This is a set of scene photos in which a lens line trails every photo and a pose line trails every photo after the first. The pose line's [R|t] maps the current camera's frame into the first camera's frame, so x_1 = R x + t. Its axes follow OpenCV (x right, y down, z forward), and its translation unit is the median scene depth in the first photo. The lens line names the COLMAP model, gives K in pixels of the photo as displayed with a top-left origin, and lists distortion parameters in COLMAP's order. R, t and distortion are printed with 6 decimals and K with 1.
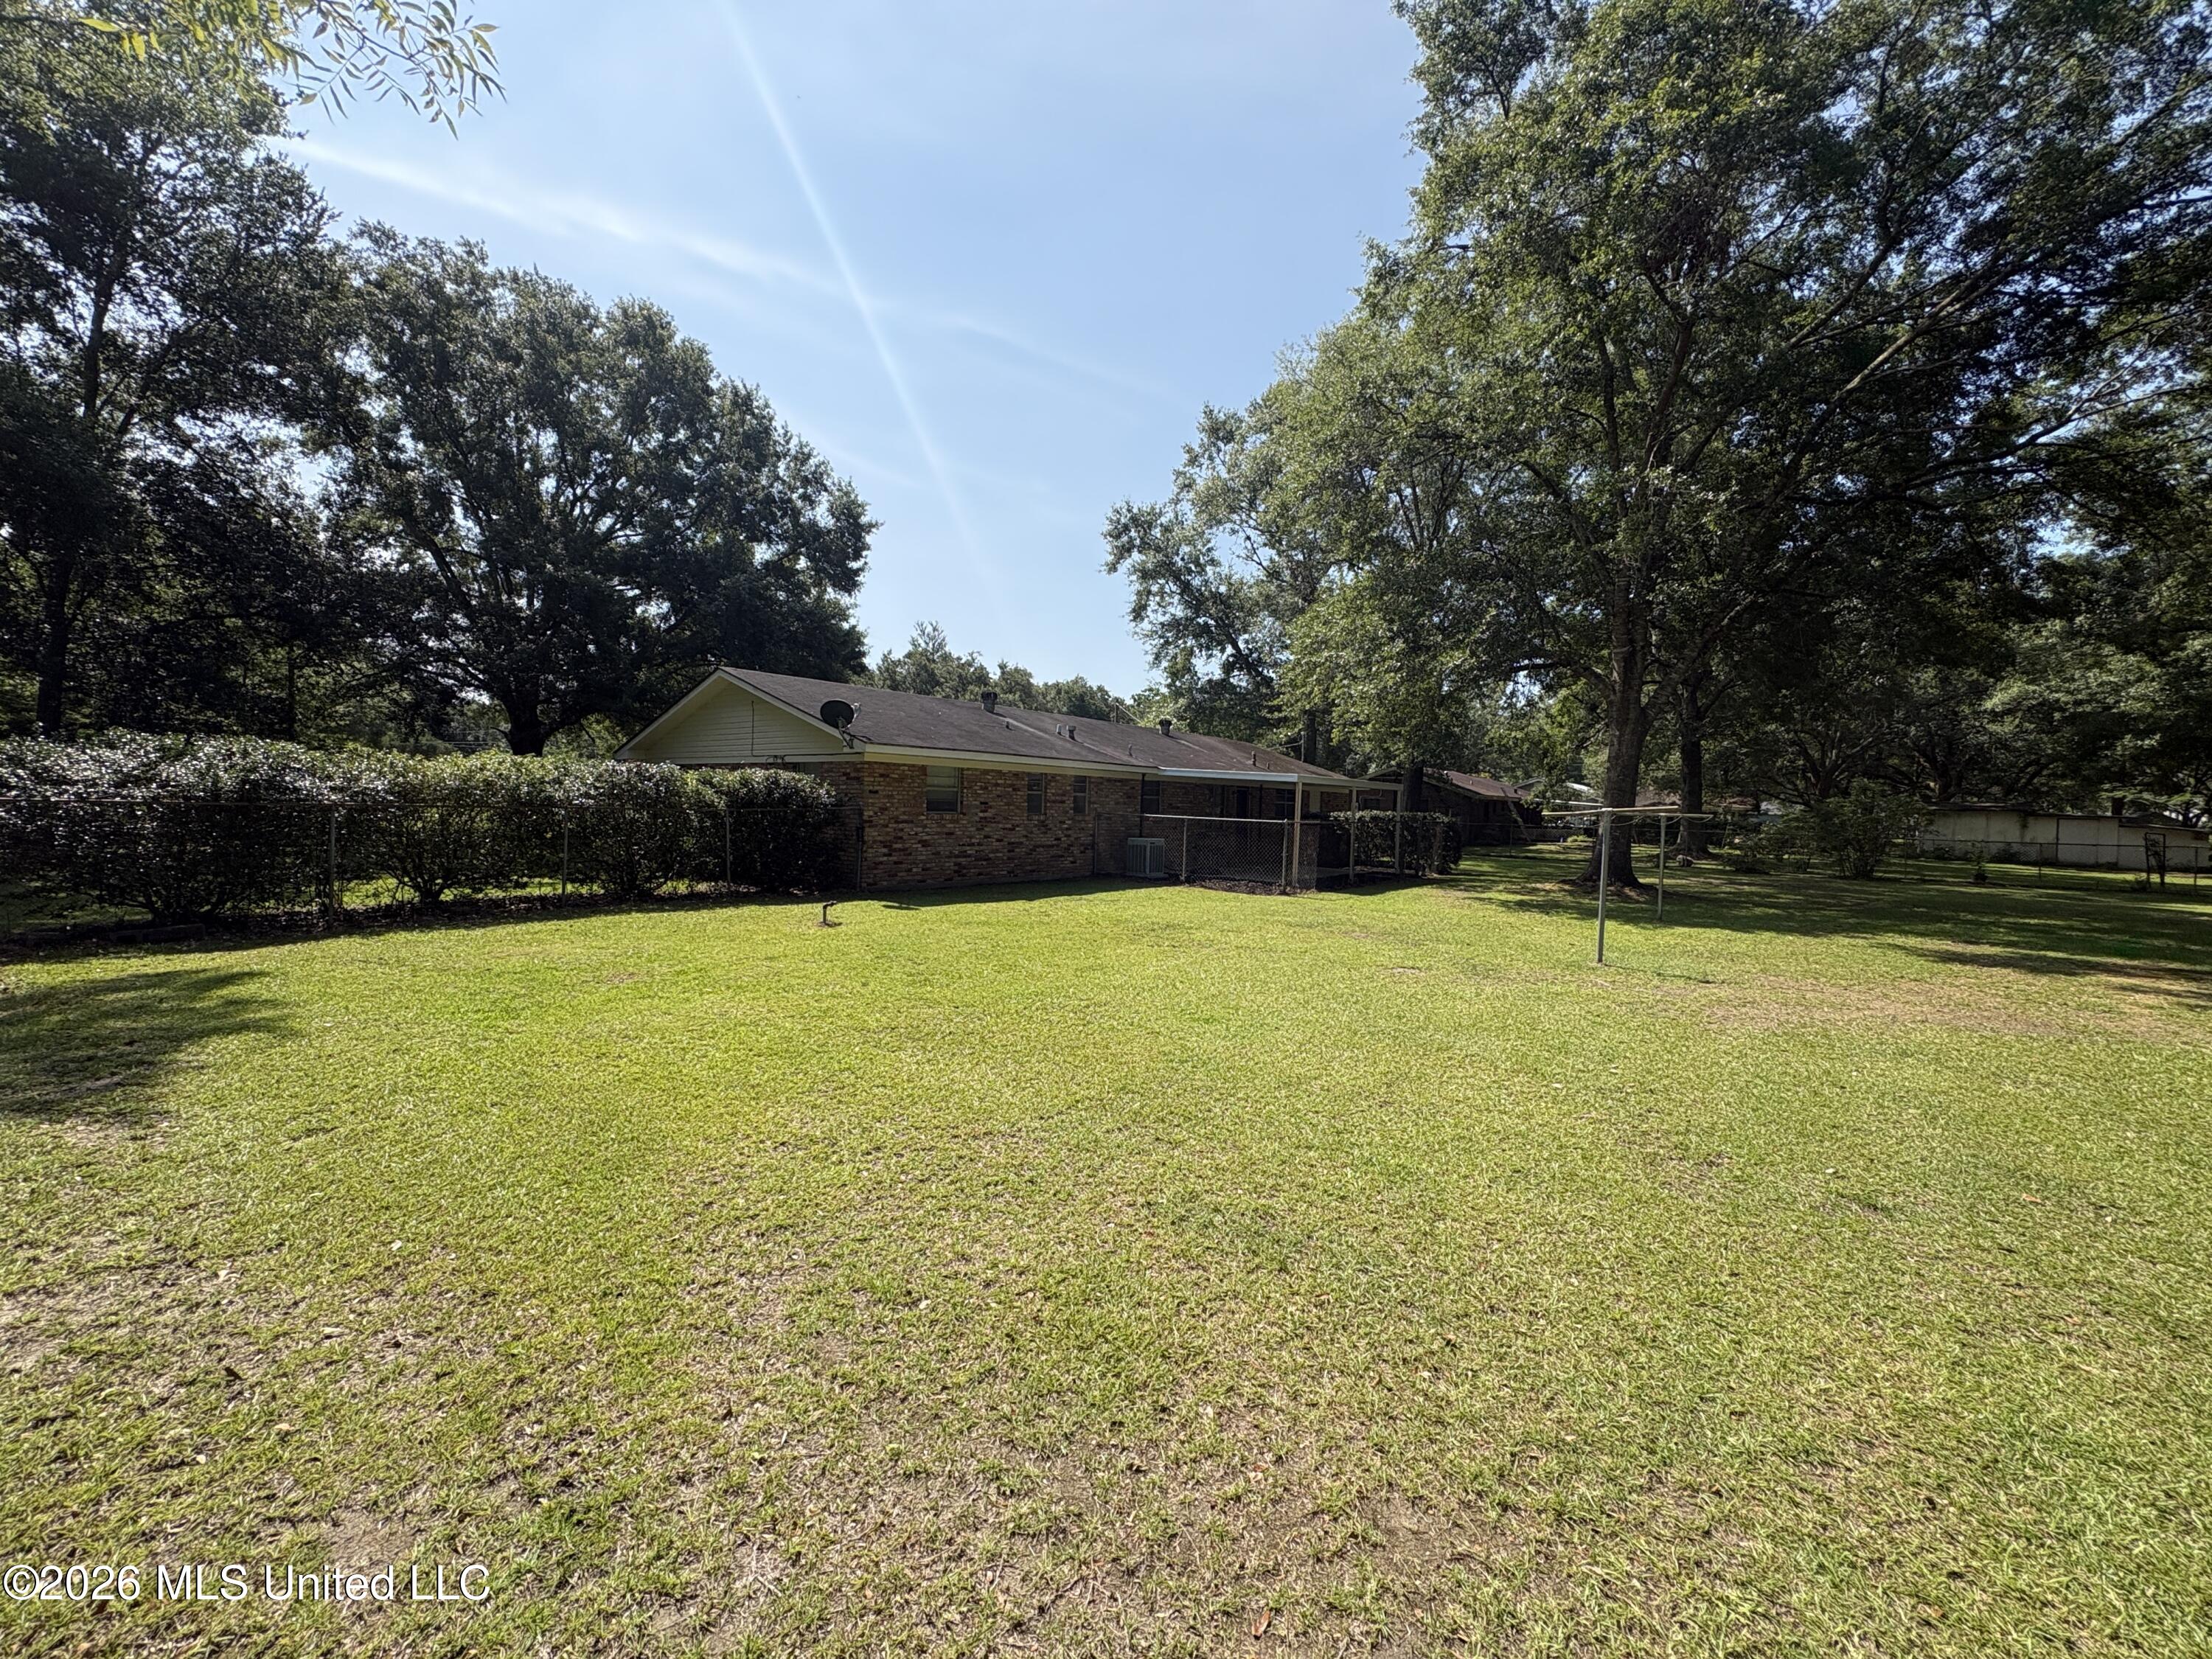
lens RADIAL K [[876.9, 0, 1104.9], [0, 876.9, 829.7], [0, 0, 1]] dist [0.004225, 0.000254]
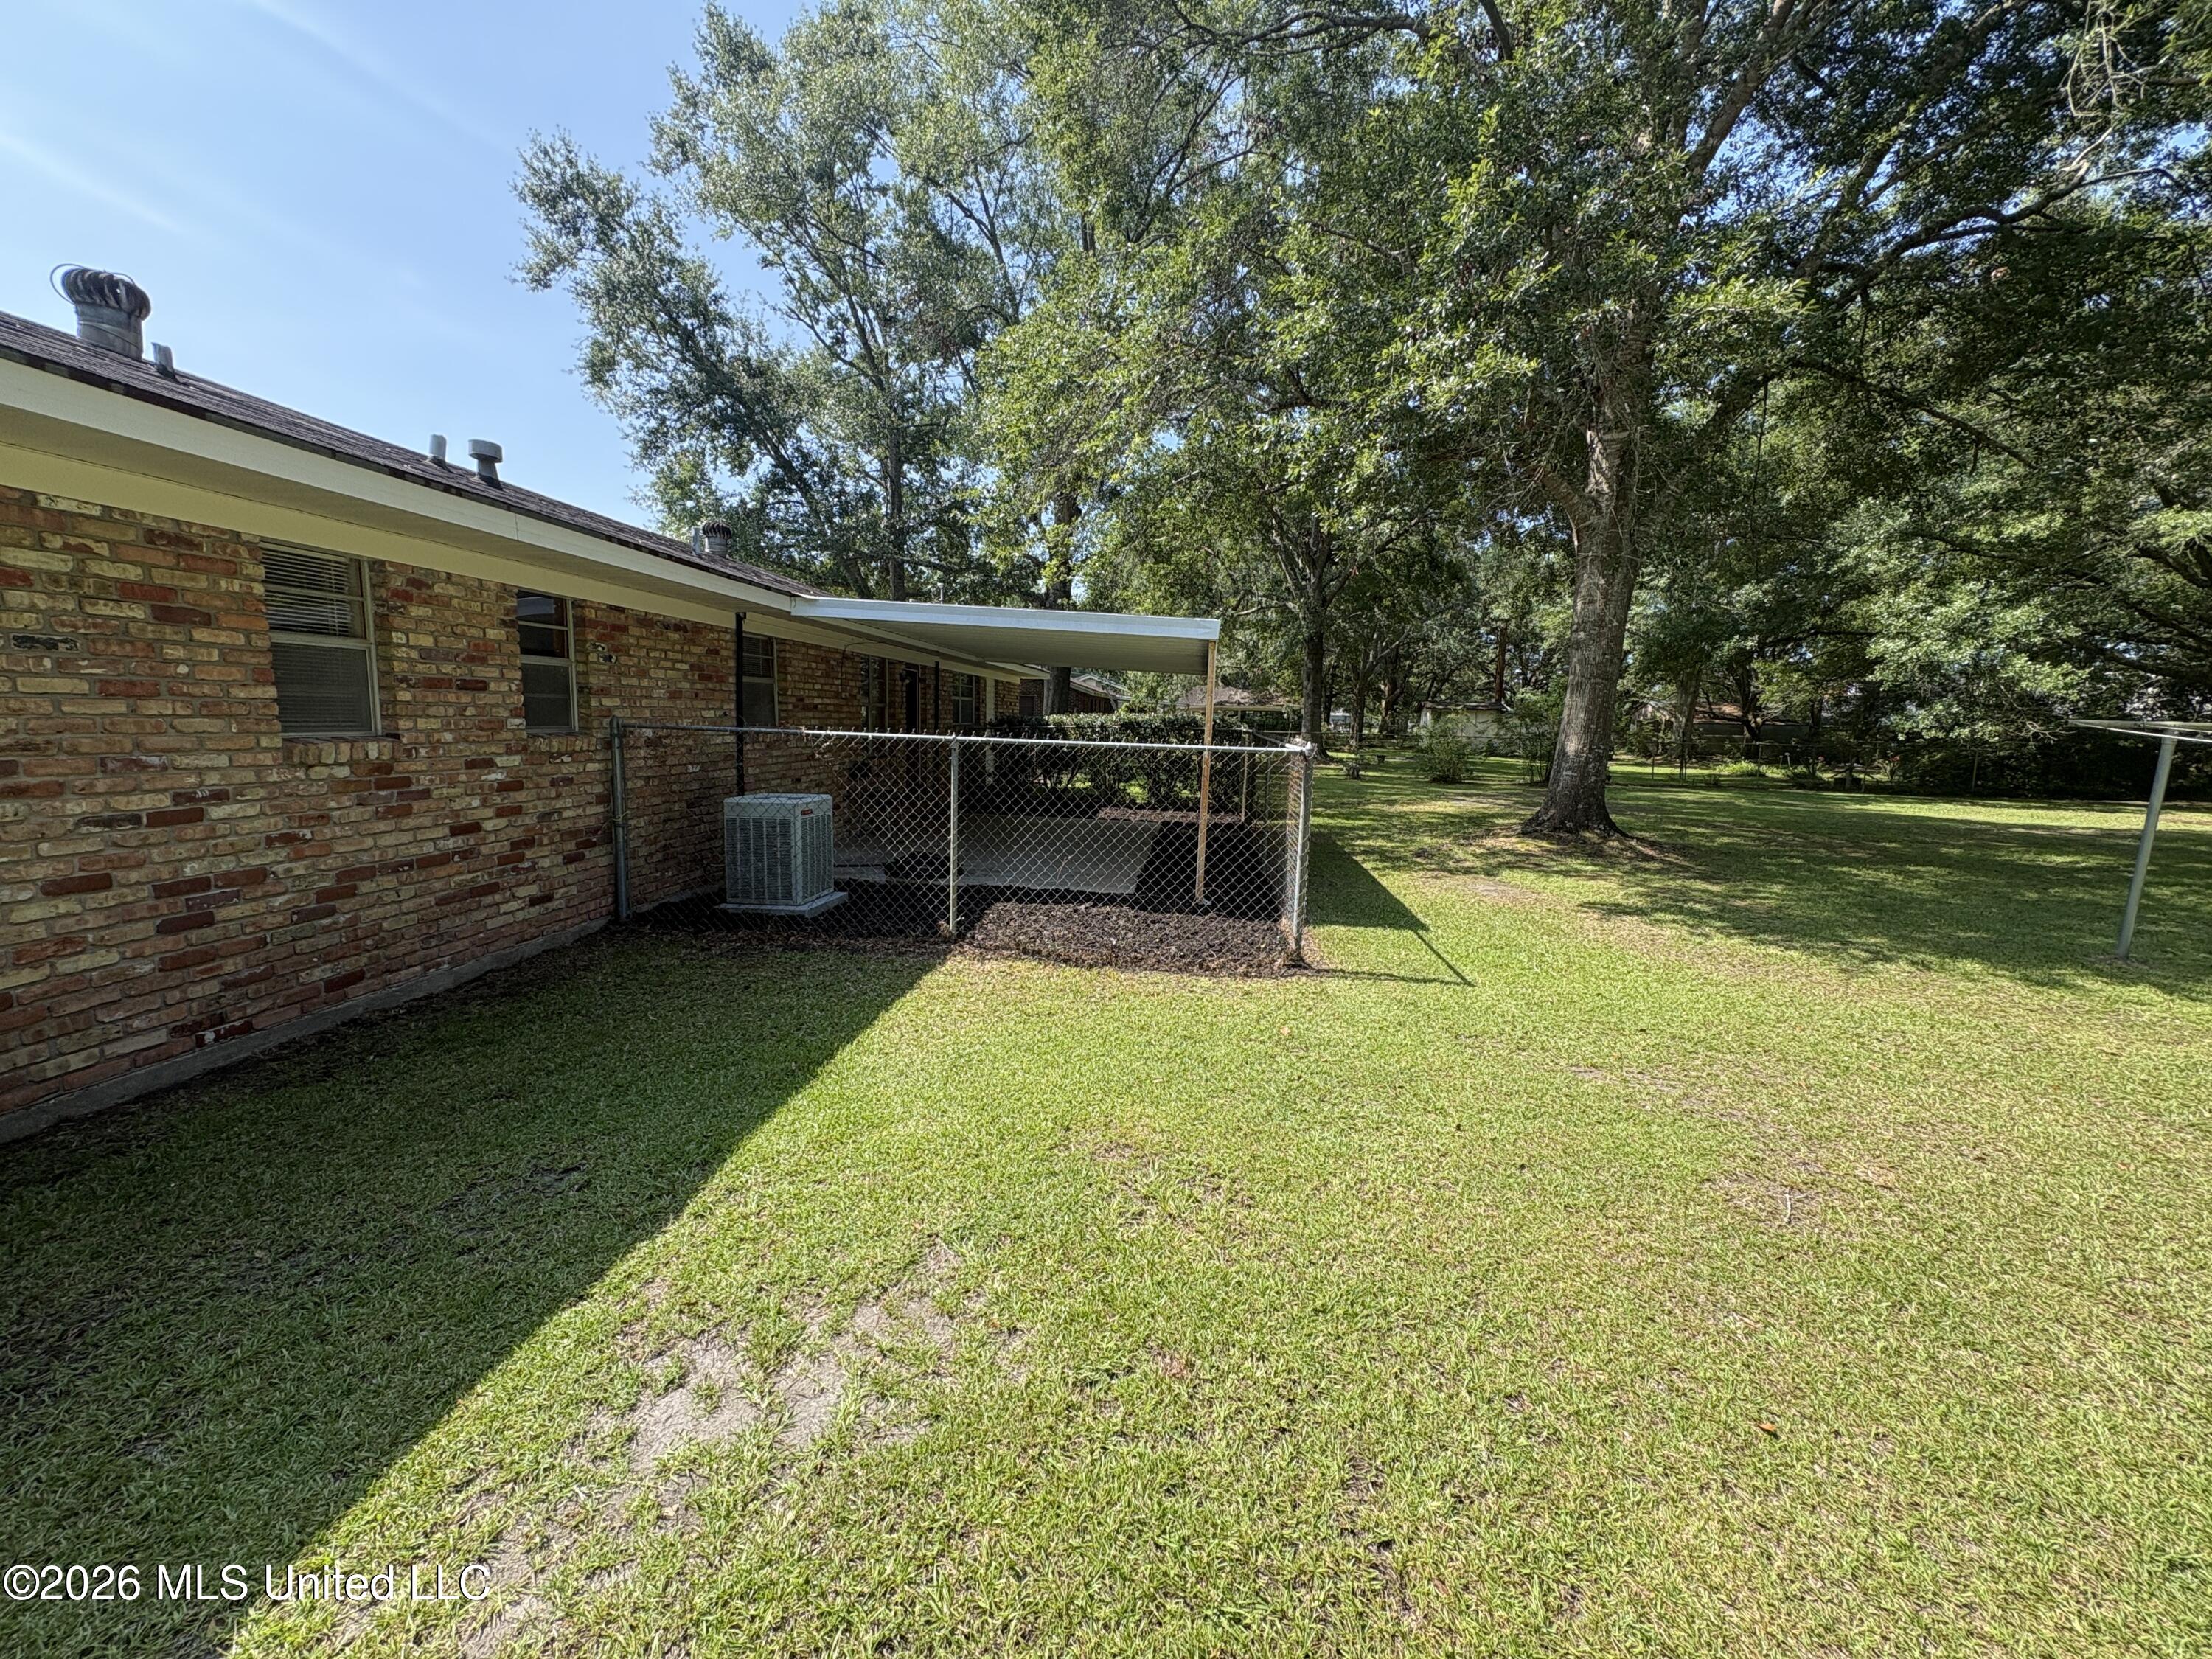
lens RADIAL K [[876.9, 0, 1109.7], [0, 876.9, 833.7], [0, 0, 1]] dist [0.004225, 0.000254]
pose [[0.841181, -0.075568, 0.535447, -0.014842], [0.009844, 0.992163, 0.124560, -0.008187], [-0.540663, -0.099507, 0.835333, 0.304266]]
